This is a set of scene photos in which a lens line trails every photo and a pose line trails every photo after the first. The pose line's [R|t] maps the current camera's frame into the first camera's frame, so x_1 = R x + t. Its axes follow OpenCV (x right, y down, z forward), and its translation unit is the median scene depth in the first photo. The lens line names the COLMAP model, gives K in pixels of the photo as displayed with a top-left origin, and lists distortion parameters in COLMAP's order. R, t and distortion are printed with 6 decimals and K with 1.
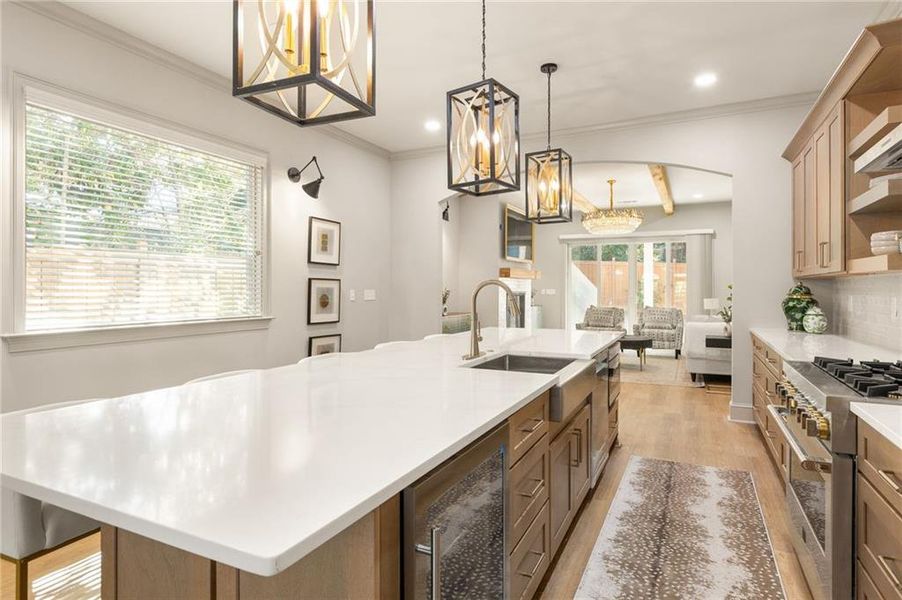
lens RADIAL K [[503.5, 0, 437.8], [0, 503.5, 287.4], [0, 0, 1]] dist [0.002122, -0.000346]
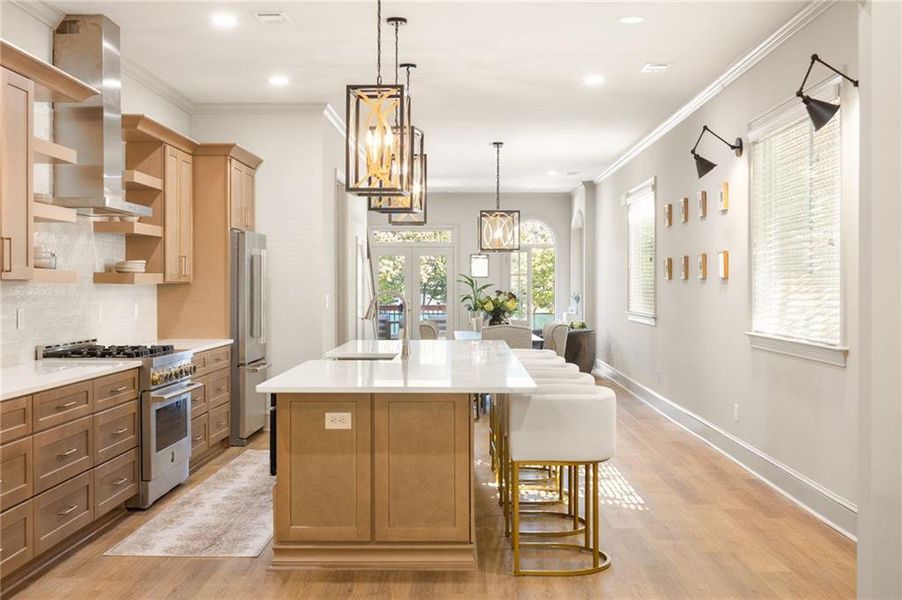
lens RADIAL K [[1045.1, 0, 454.4], [0, 1045.1, 297.1], [0, 0, 1]] dist [-0.050209, 0.000000]
pose [[-0.893840, 0.004076, -0.448368, 0.958948], [0.001575, 0.999981, 0.005950, -0.011873], [0.448384, 0.004612, -0.893829, 2.932250]]
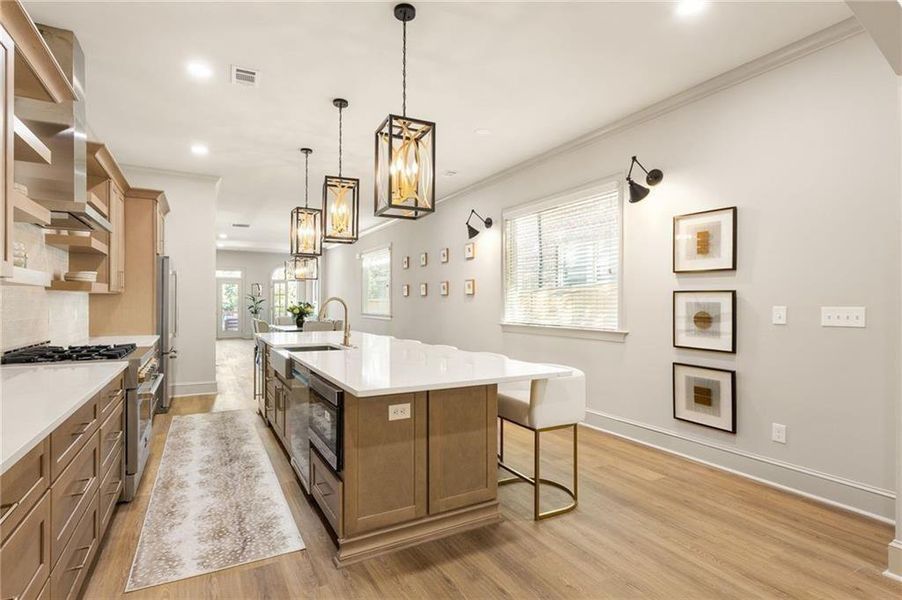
lens RADIAL K [[445.8, 0, 438.1], [0, 445.8, 303.0], [0, 0, 1]] dist [-0.003124, 0.000539]
pose [[-0.574204, -0.002570, -0.818709, 0.980228], [0.000100, 0.999995, -0.003209, 0.006189], [0.818713, -0.001924, -0.574200, 1.889690]]
